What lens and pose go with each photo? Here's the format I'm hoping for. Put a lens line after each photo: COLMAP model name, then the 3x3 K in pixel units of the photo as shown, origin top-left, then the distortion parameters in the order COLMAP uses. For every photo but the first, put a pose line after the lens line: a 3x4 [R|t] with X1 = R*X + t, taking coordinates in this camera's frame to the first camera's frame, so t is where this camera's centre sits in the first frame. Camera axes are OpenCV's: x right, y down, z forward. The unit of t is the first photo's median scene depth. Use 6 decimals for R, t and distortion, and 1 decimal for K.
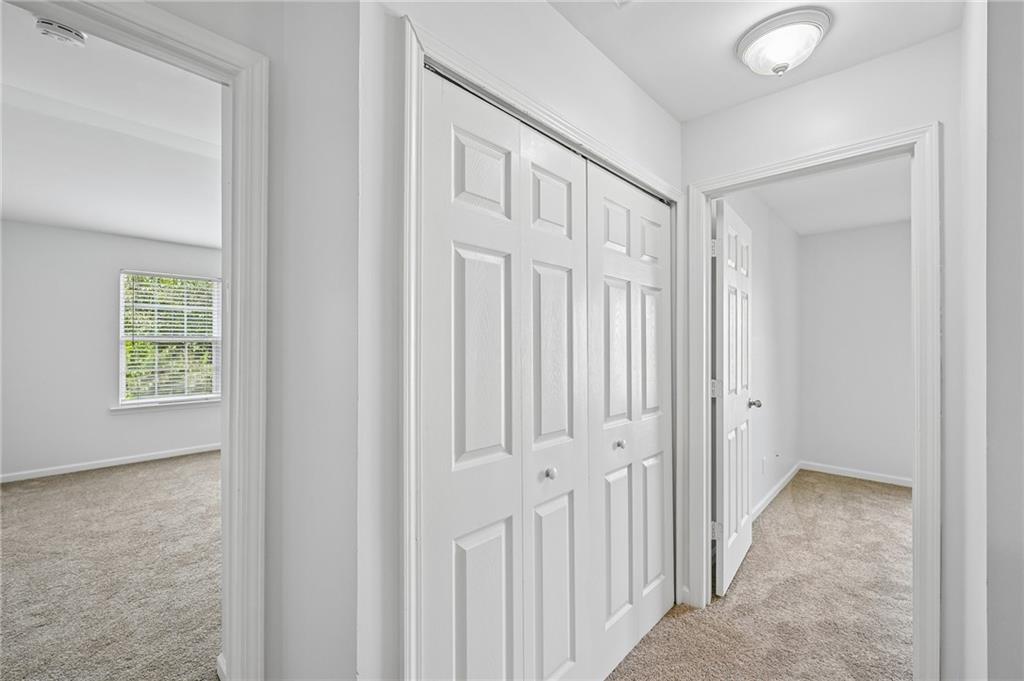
lens RADIAL K [[420.0, 0, 510.7], [0, 420.0, 342.2], [0, 0, 1]] dist [-0.002032, -0.000421]
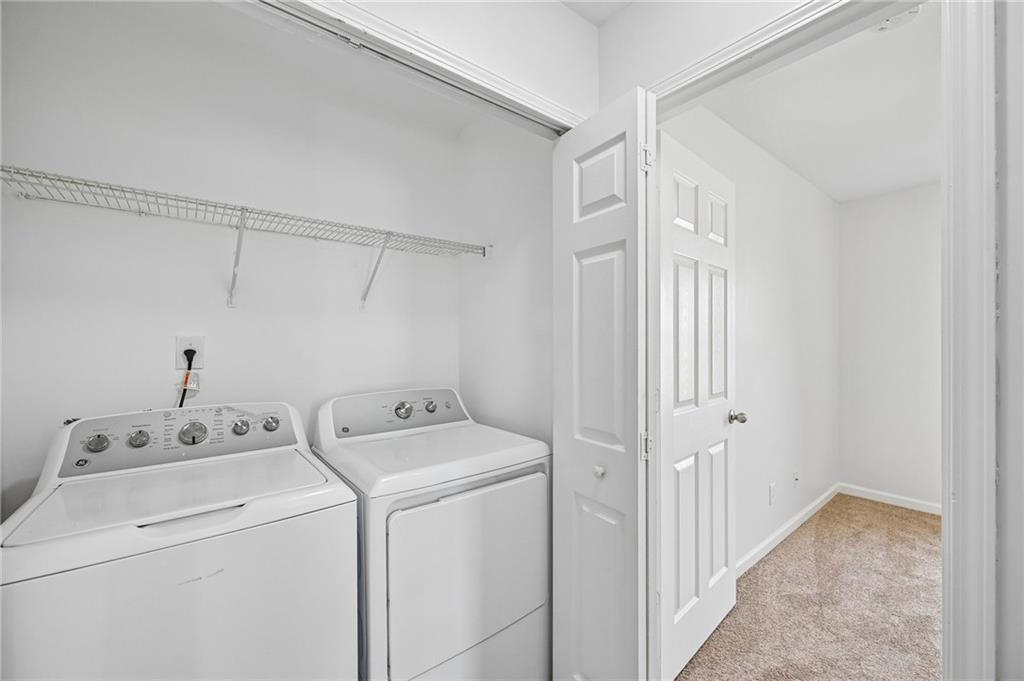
lens RADIAL K [[403.4, 0, 514.1], [0, 403.4, 343.9], [0, 0, 1]] dist [0.000515, -0.000354]
pose [[0.990786, -0.005923, -0.135309, 0.268061], [0.007372, 0.999921, 0.010208, 0.005848], [0.135238, -0.011111, 0.990751, 0.226280]]
